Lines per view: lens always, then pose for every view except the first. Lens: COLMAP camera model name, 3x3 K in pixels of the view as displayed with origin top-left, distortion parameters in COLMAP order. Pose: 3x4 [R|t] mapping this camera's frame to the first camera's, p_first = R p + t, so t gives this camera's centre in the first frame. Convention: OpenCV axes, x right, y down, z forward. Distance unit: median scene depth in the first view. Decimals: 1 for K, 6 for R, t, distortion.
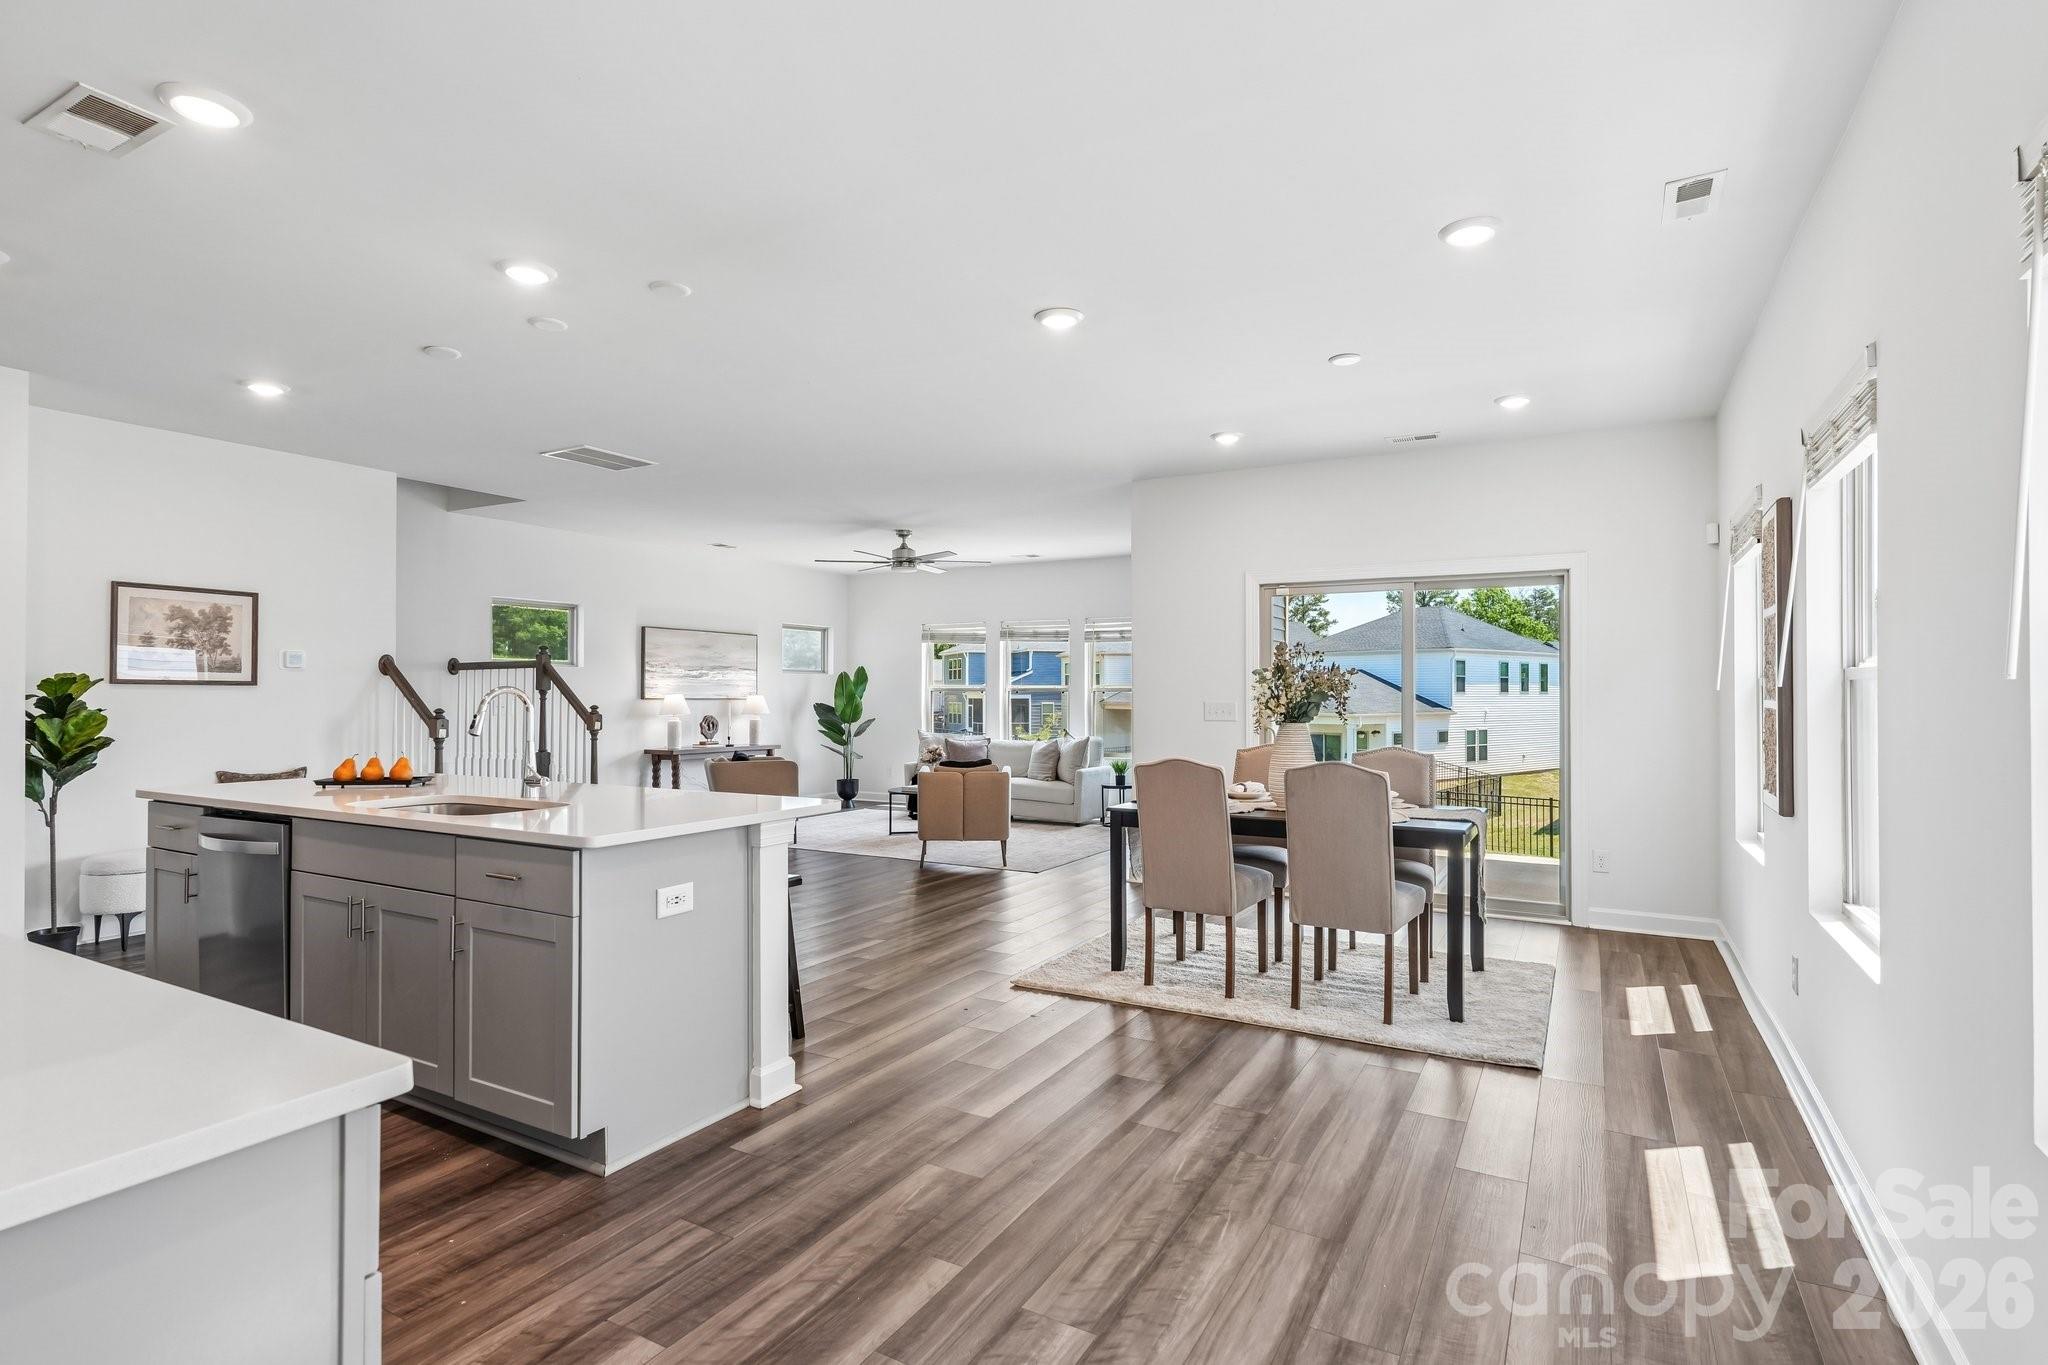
lens RADIAL K [[1031.3, 0, 1023.2], [0, 1031.3, 685.8], [0, 0, 1]] dist [-0.000645, 0.001033]
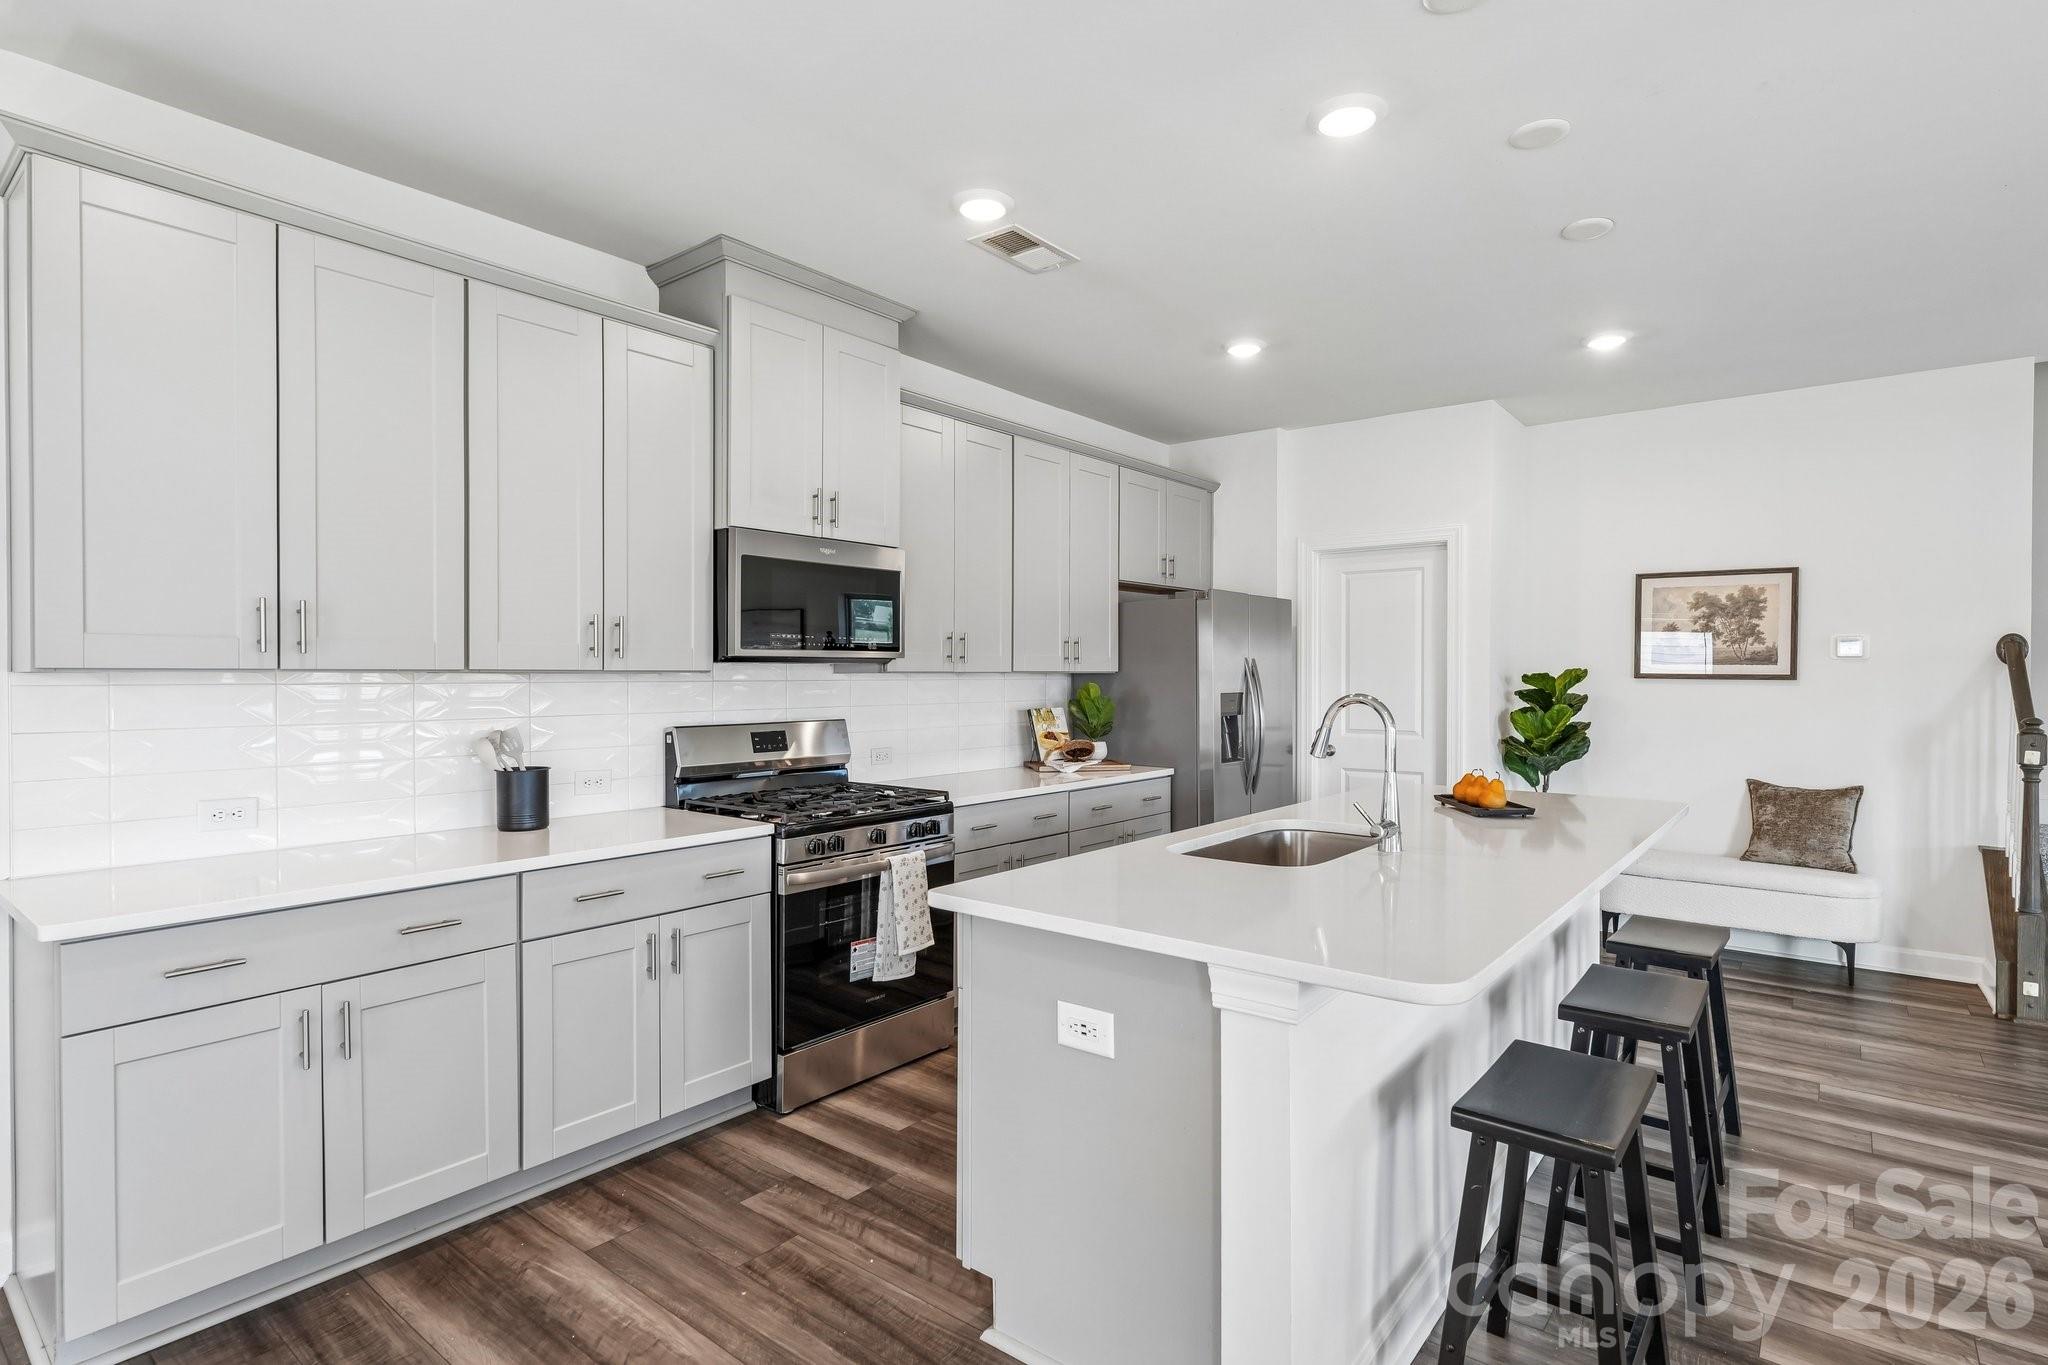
lens RADIAL K [[1014.7, 0, 1014.0], [0, 1014.7, 681.9], [0, 0, 1]] dist [-0.000083, 0.000376]
pose [[-0.155367, 0.015728, -0.987732, 0.155714], [0.006127, 0.999869, 0.014957, -0.014652], [0.987838, -0.003728, -0.155444, 0.506952]]
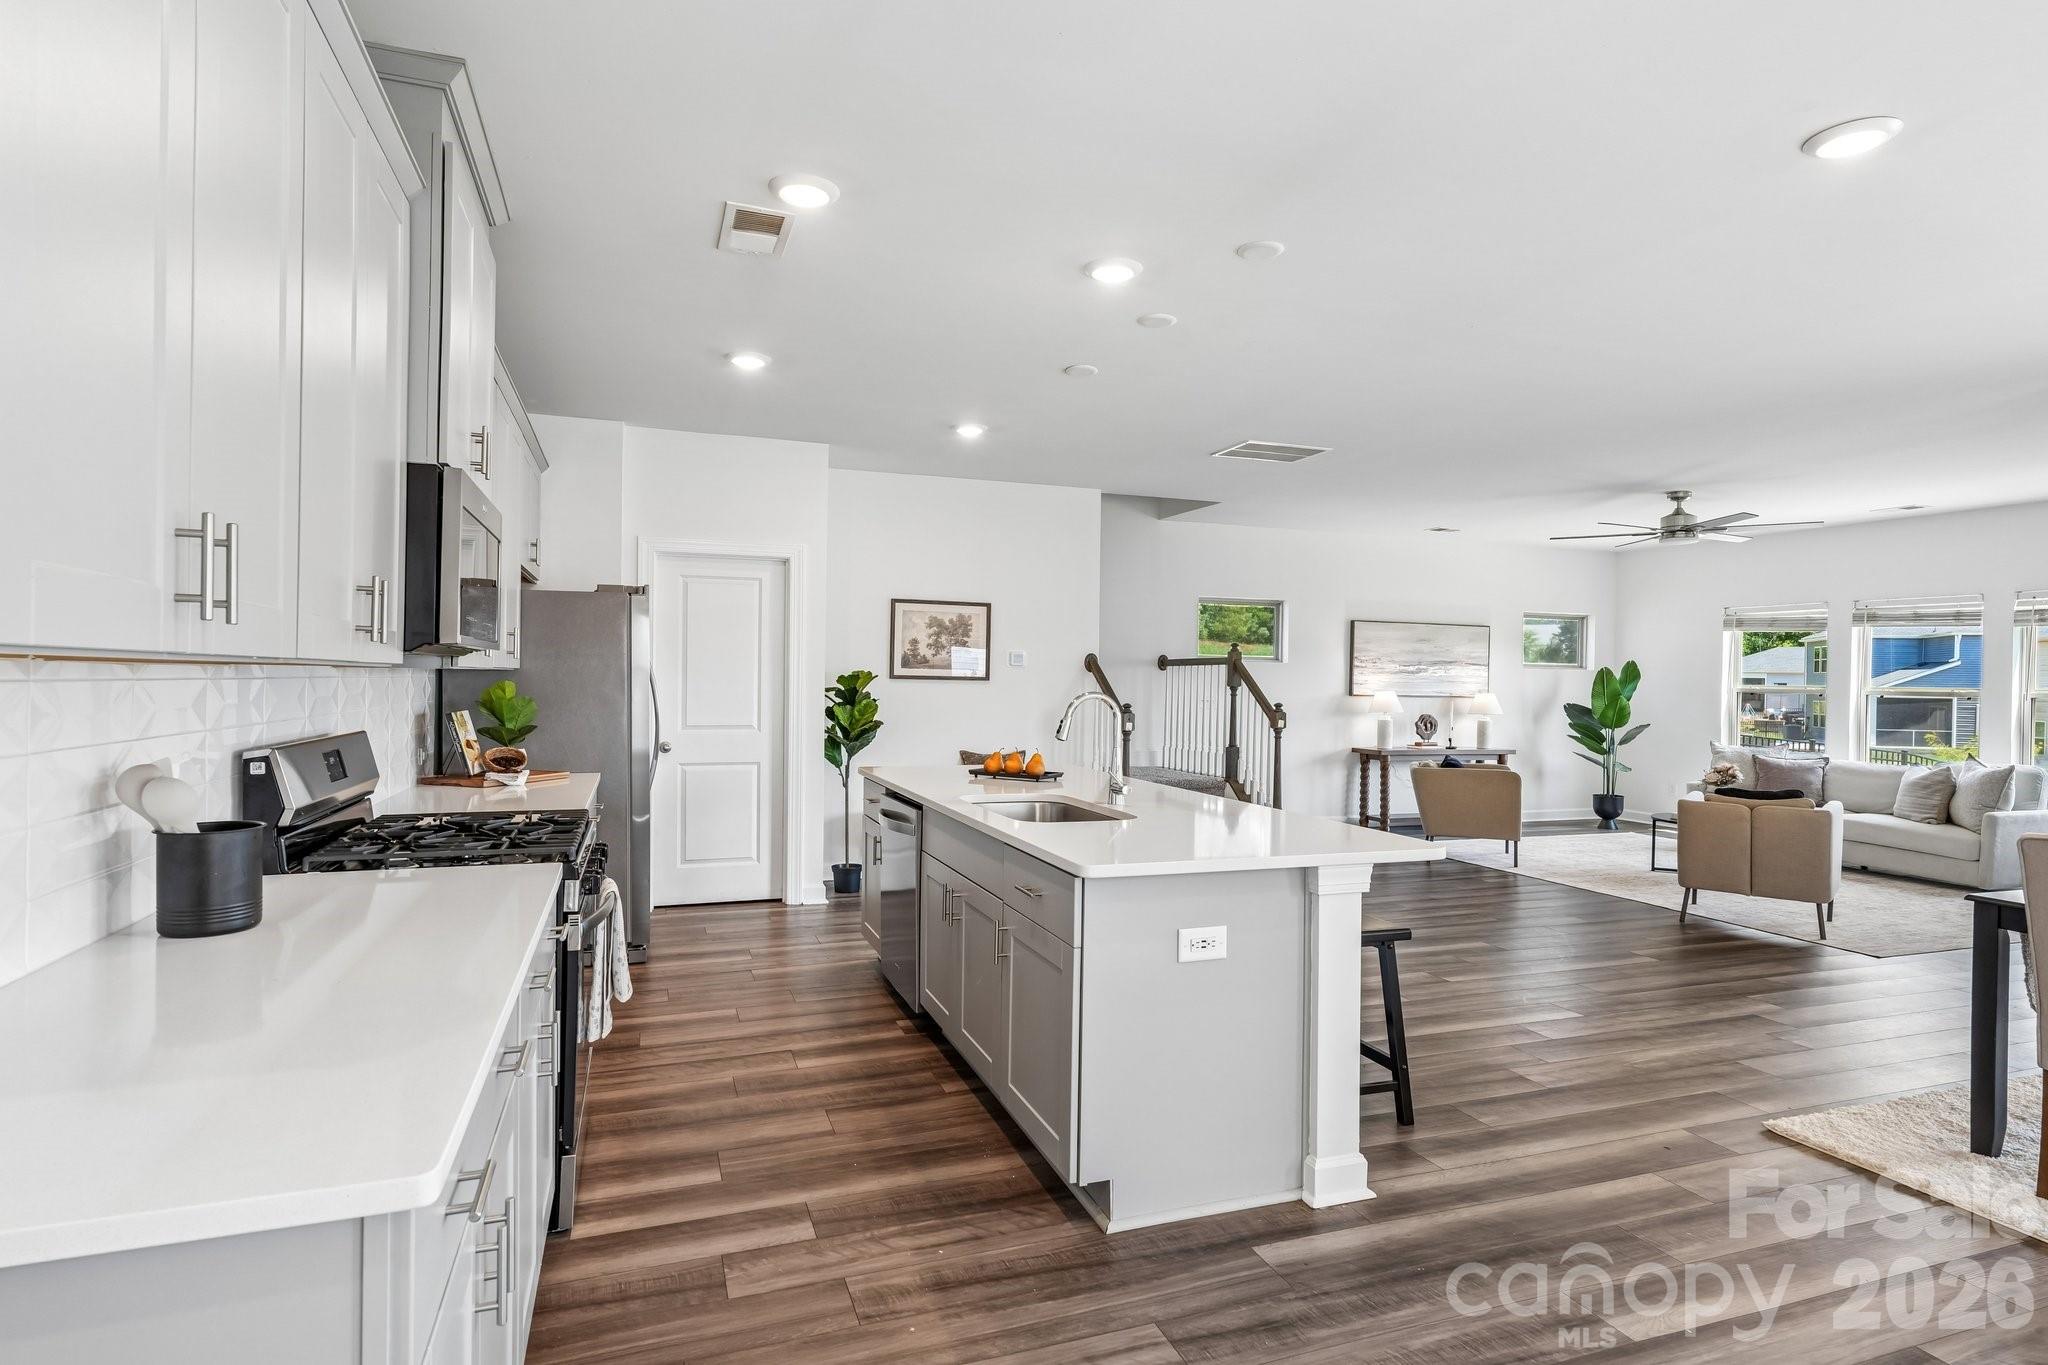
lens RADIAL K [[1014.7, 0, 1014.0], [0, 1014.7, 681.9], [0, 0, 1]] dist [-0.000083, 0.000376]
pose [[0.736982, 0.018726, -0.675653, 0.074905], [-0.013437, 0.999825, 0.013053, -0.014709], [0.675779, -0.000541, 0.737104, 0.153789]]
